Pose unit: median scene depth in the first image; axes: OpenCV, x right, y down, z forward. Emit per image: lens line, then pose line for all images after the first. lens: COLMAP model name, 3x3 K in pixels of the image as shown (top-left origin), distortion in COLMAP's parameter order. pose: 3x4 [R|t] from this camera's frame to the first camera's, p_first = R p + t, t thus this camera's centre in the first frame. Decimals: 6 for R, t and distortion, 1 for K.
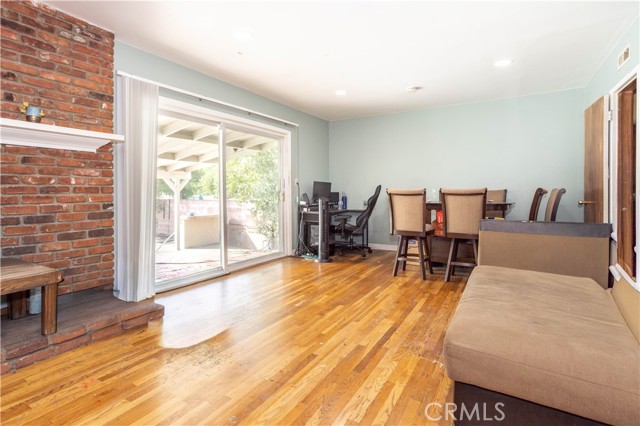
lens RADIAL K [[325.8, 0, 300.2], [0, 325.8, 194.1], [0, 0, 1]] dist [-0.019190, 0.001408]
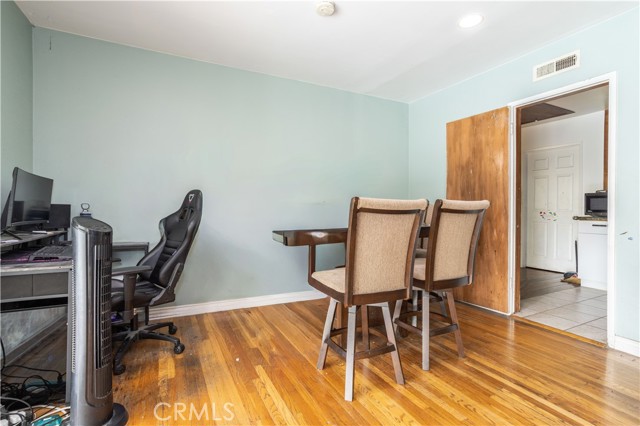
lens RADIAL K [[307.7, 0, 313.6], [0, 307.7, 215.3], [0, 0, 1]] dist [-0.013934, 0.008624]
pose [[0.512112, -0.004702, 0.858906, -0.148560], [-0.007190, 0.999927, 0.009761, 0.006703], [-0.858888, -0.011174, 0.512041, 1.271146]]
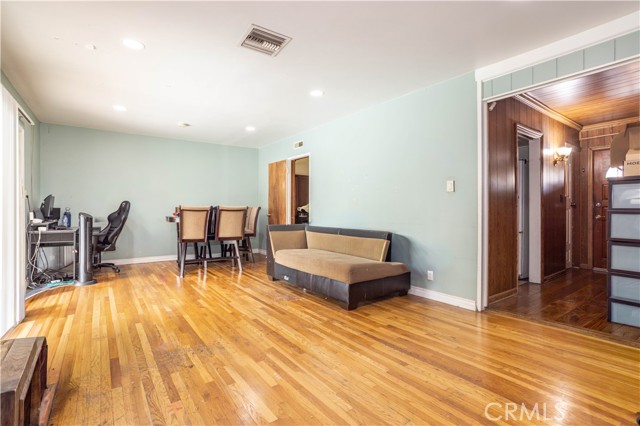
lens RADIAL K [[307.7, 0, 306.3], [0, 307.7, 213.0], [0, 0, 1]] dist [-0.013934, 0.008624]
pose [[0.390459, -0.006352, 0.920598, -0.910970], [-0.003416, 0.999959, 0.008349, -0.001879], [-0.920614, -0.006405, 0.390422, 0.190062]]
